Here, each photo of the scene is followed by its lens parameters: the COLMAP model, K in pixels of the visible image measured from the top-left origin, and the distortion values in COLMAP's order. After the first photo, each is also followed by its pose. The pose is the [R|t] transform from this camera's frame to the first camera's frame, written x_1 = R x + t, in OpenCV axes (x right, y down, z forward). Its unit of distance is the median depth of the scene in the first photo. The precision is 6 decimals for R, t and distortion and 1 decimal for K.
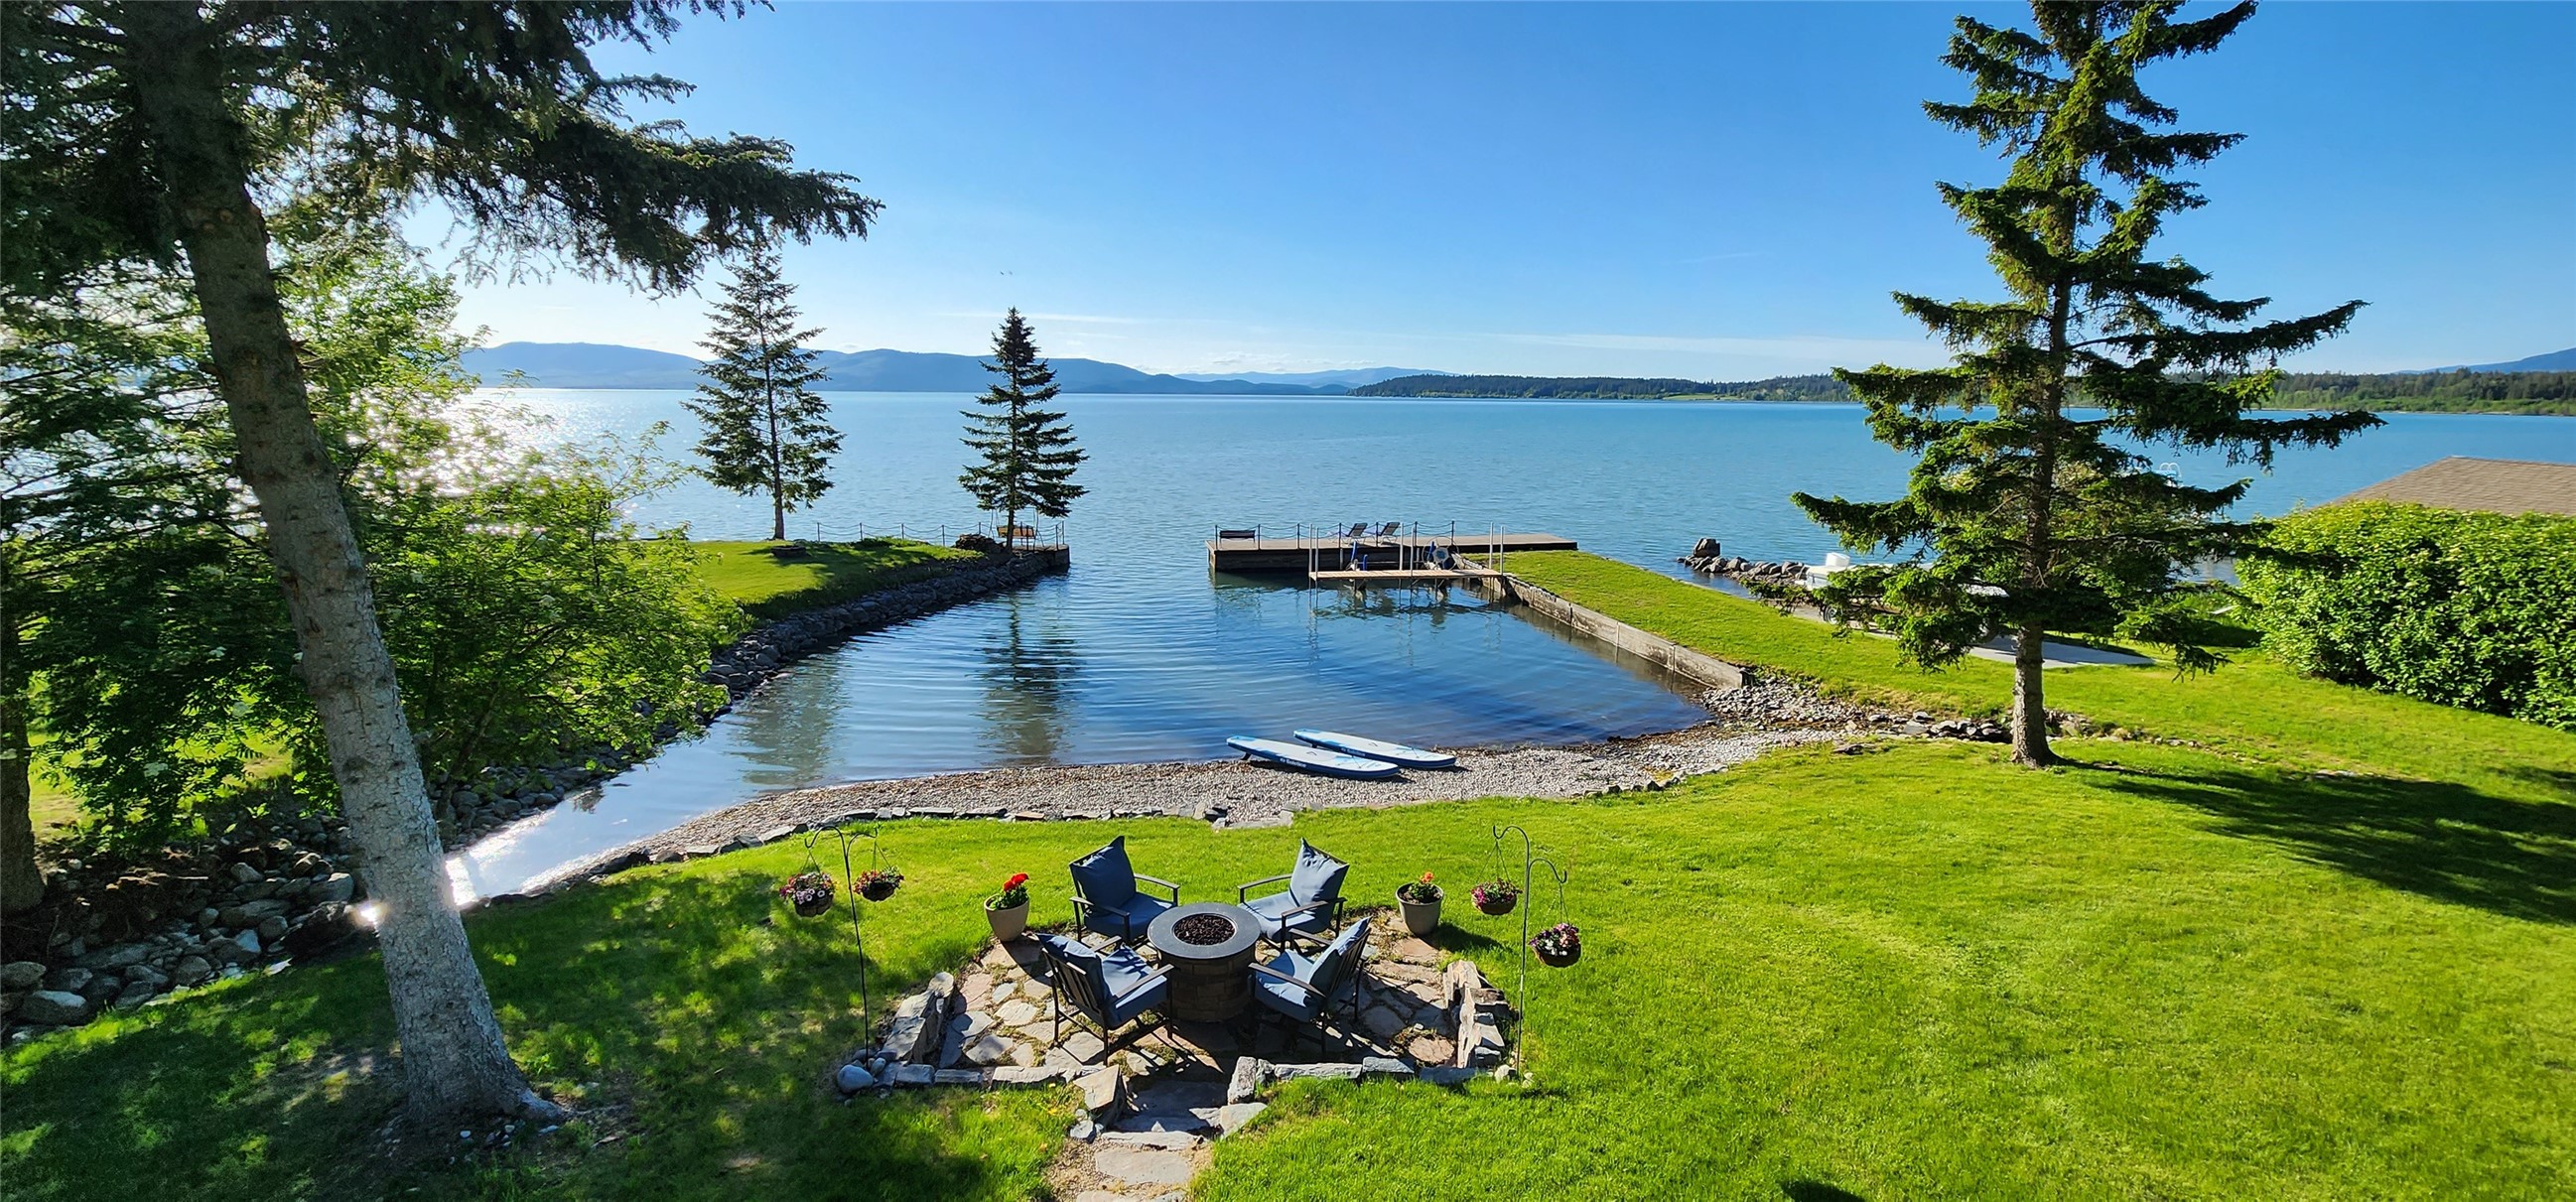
lens RADIAL K [[1033.8, 0, 1300.6], [0, 1033.8, 579.4], [0, 0, 1]] dist [0.001607, -0.002279]
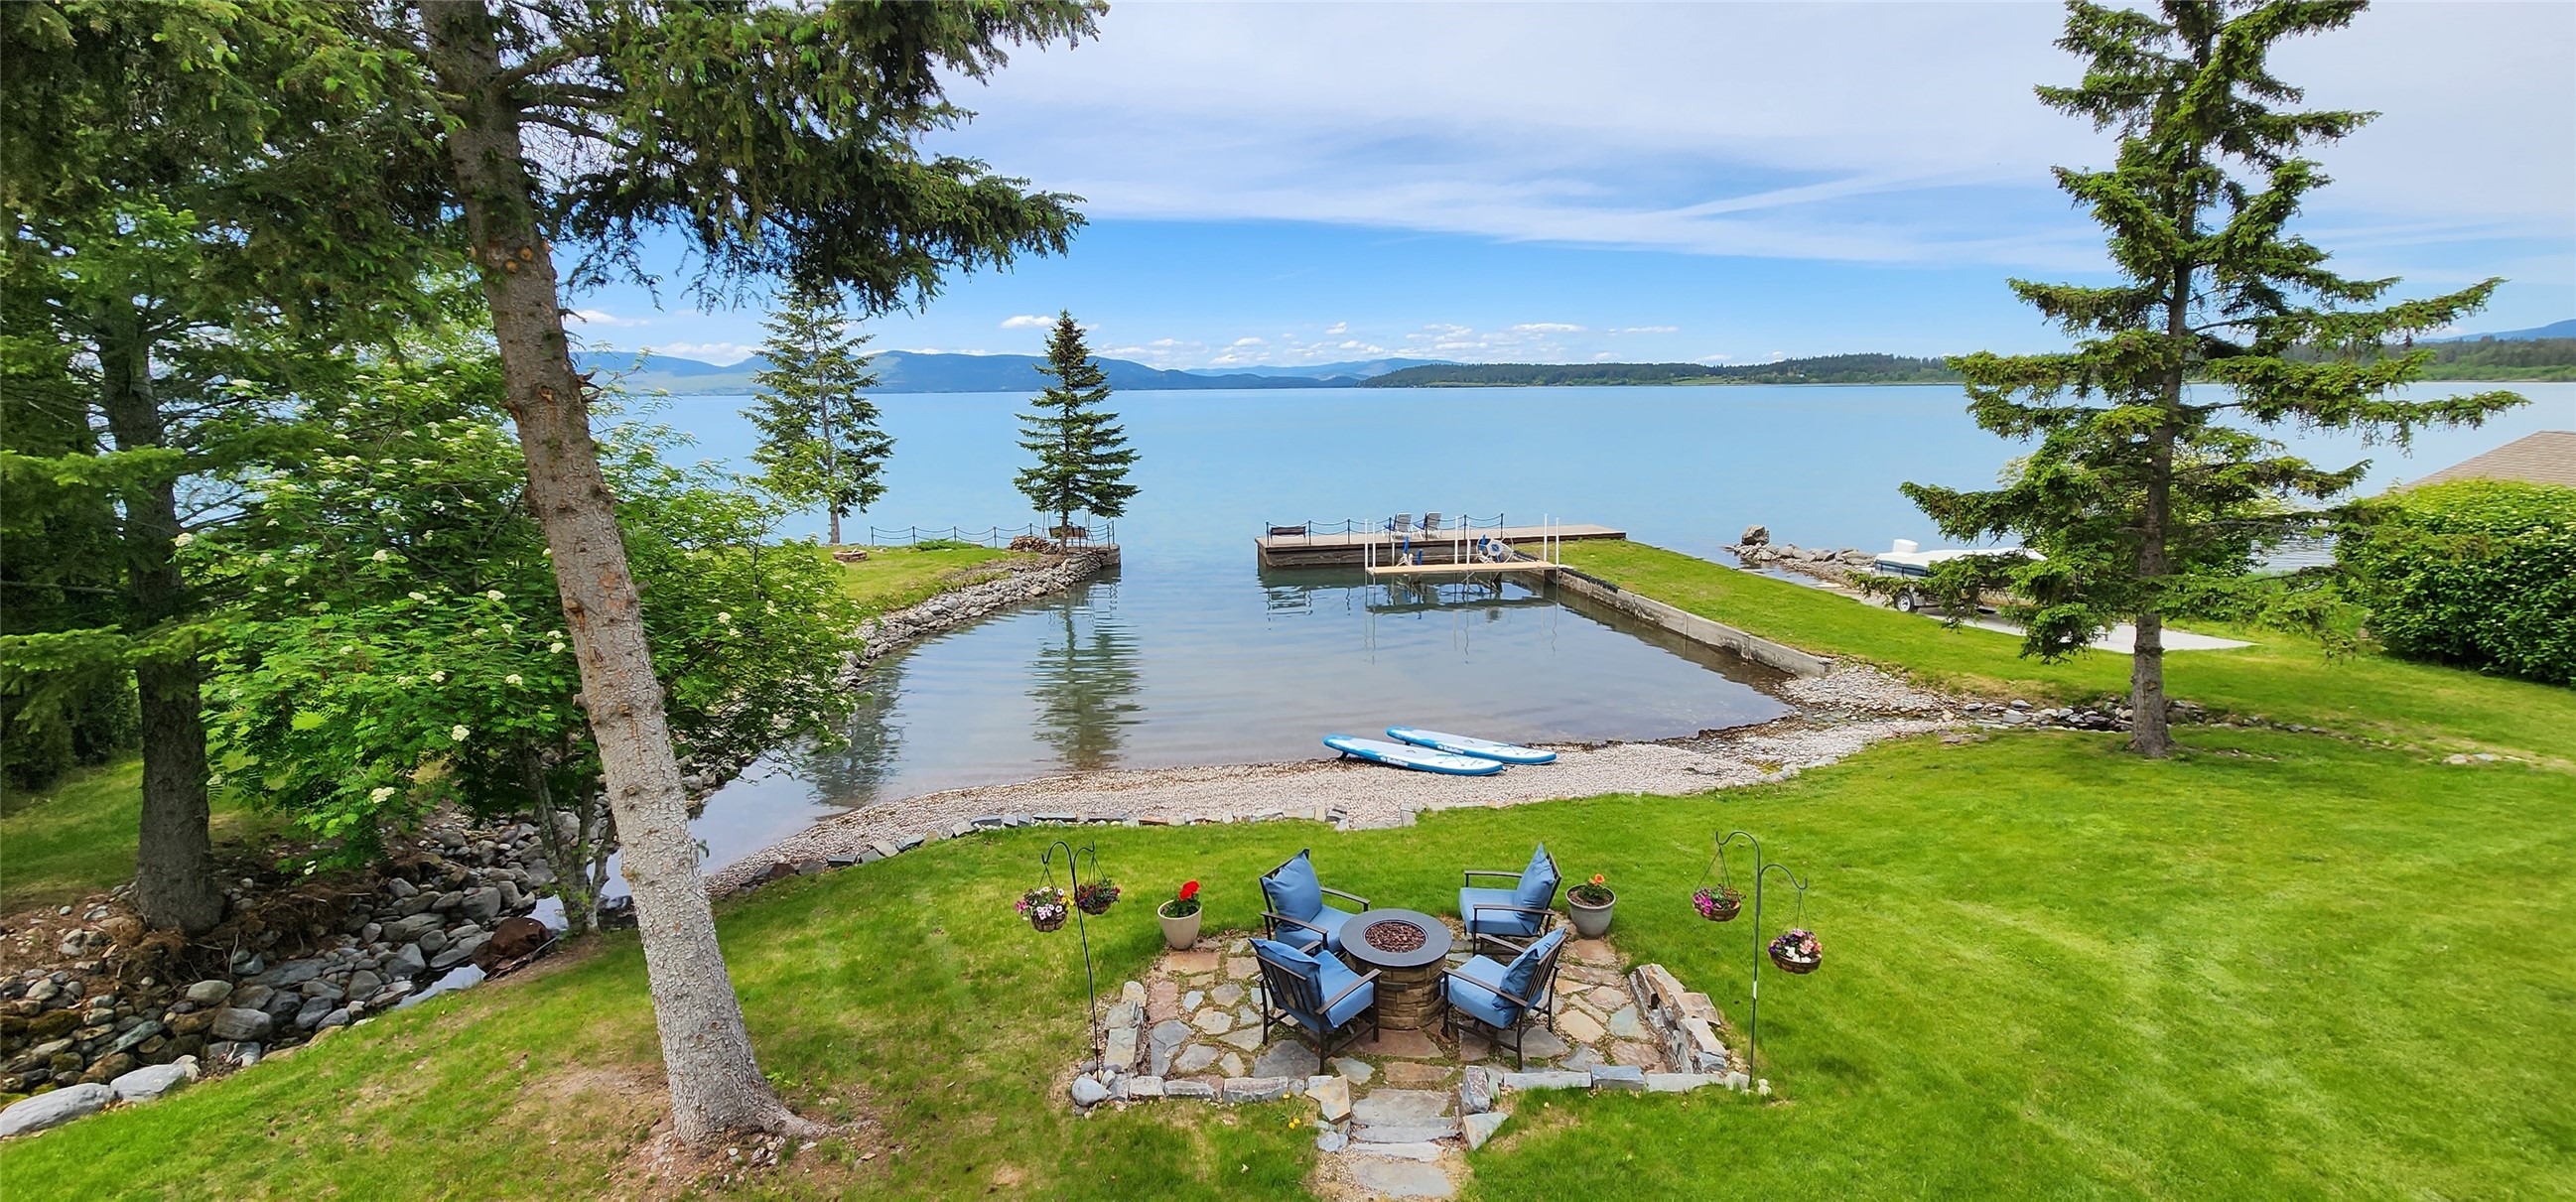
lens RADIAL K [[1033.8, 0, 1295.2], [0, 1033.8, 574.0], [0, 0, 1]] dist [0.001607, -0.002279]
pose [[0.999703, -0.018163, -0.016265, -0.099935], [0.018195, 0.999833, 0.001782, -0.009517], [0.016230, -0.002078, 0.999866, -0.002064]]
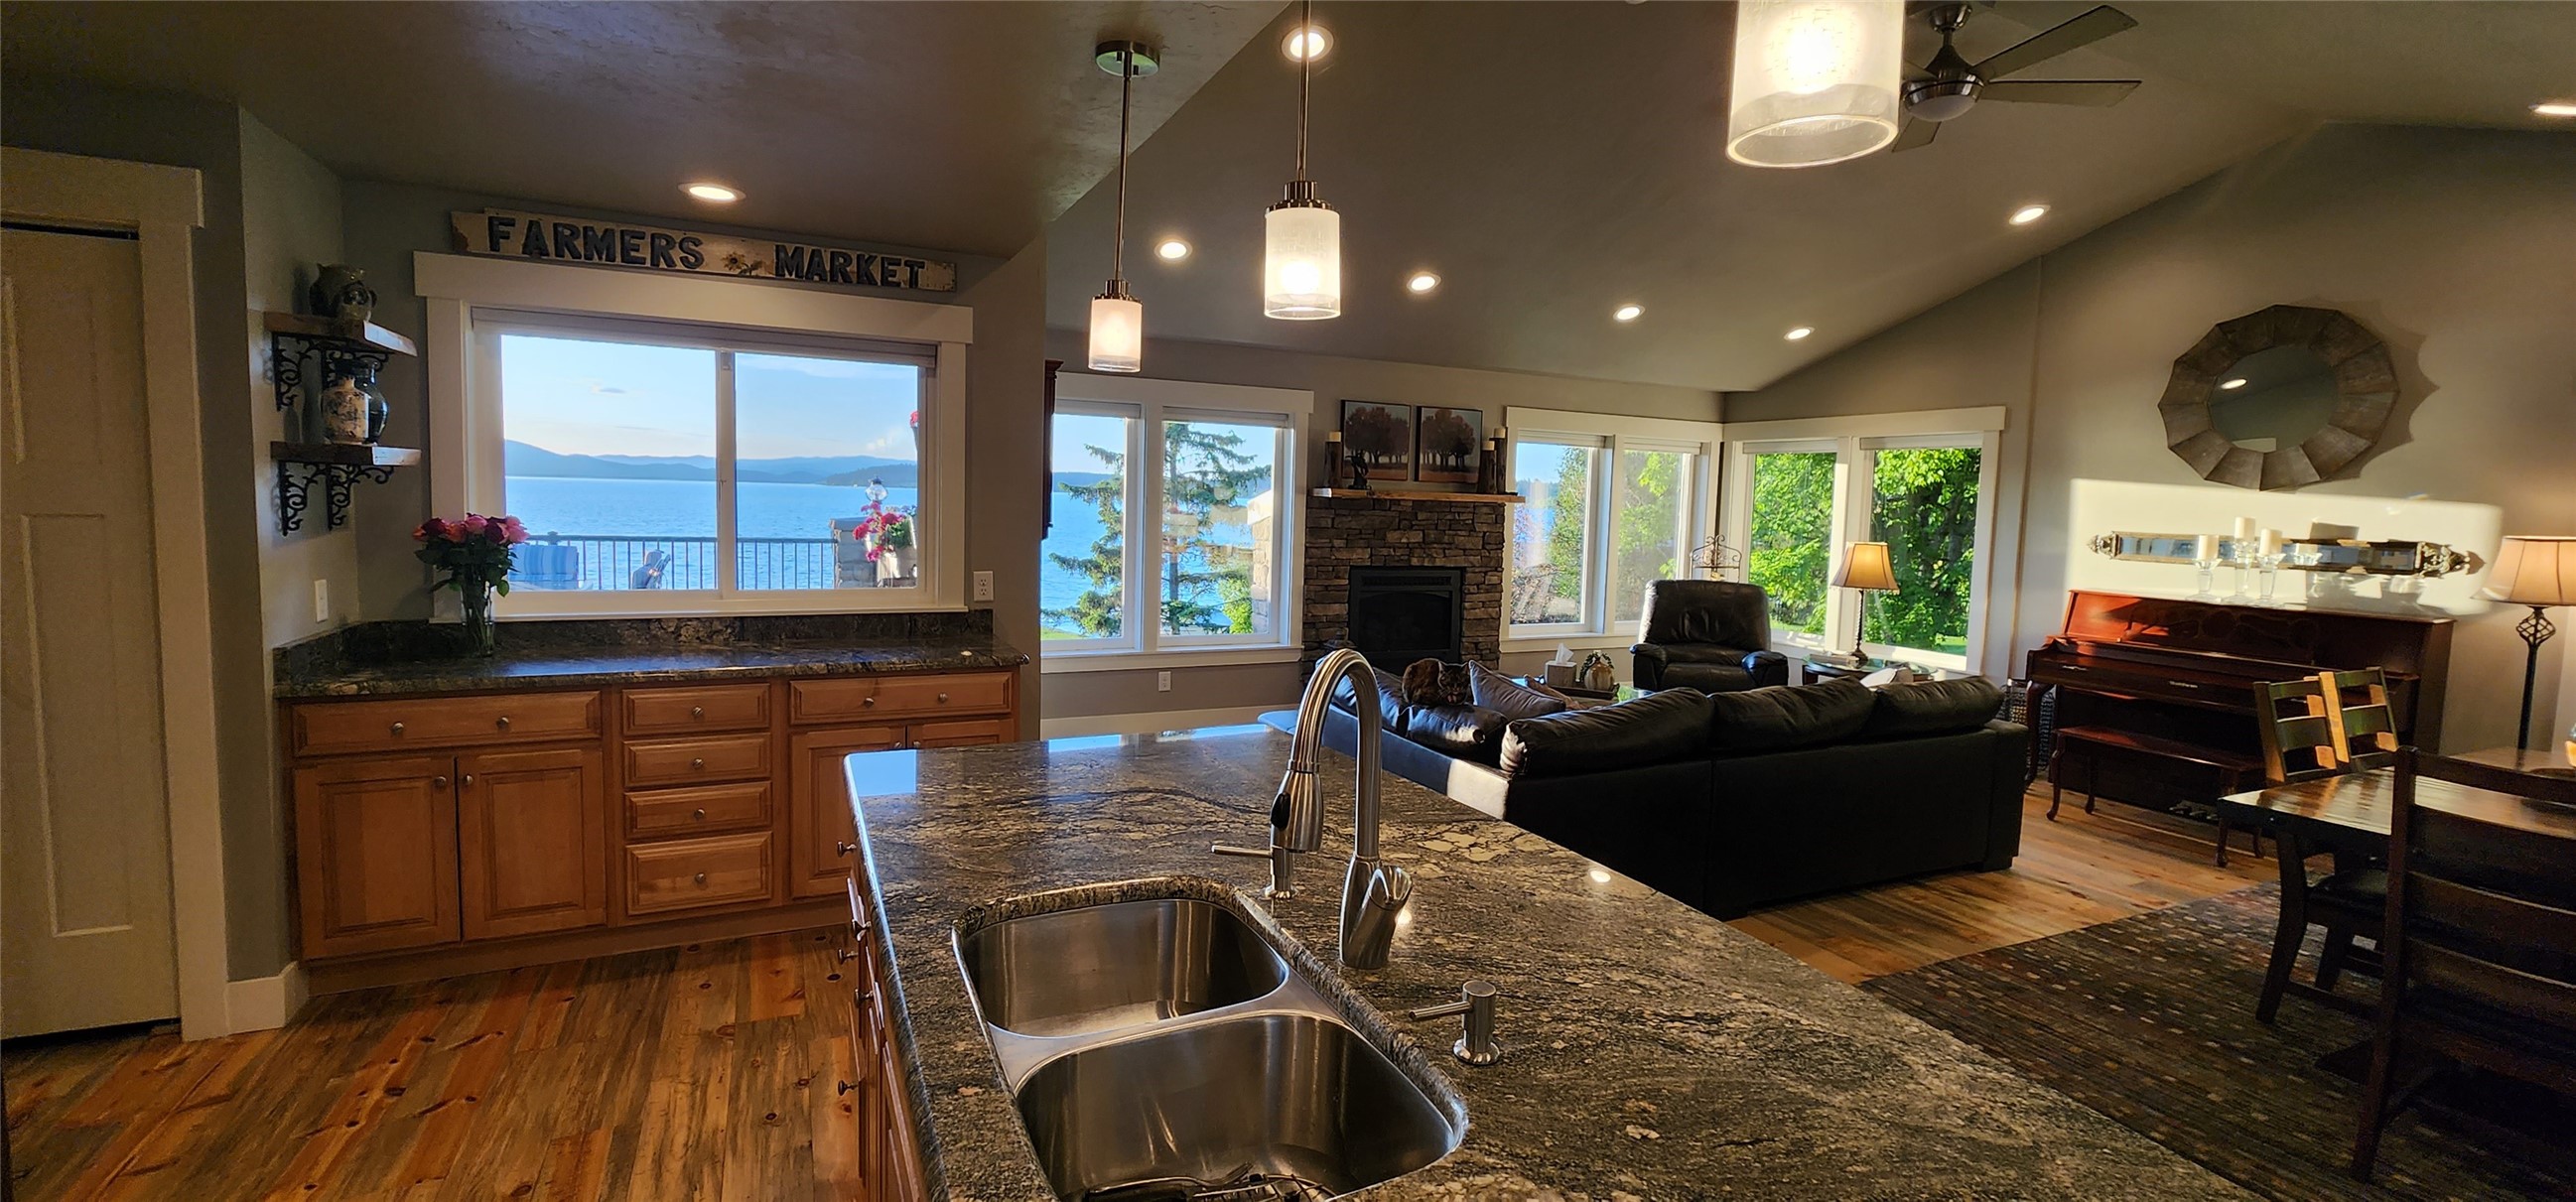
lens RADIAL K [[1033.8, 0, 1280.6], [0, 1033.8, 584.3], [0, 0, 1]] dist [0.001607, -0.002279]
pose [[0.894141, -0.020909, 0.447297, 0.049768], [0.057797, 0.995942, -0.068981, 0.121464], [-0.444039, 0.087531, 0.891722, -0.783737]]
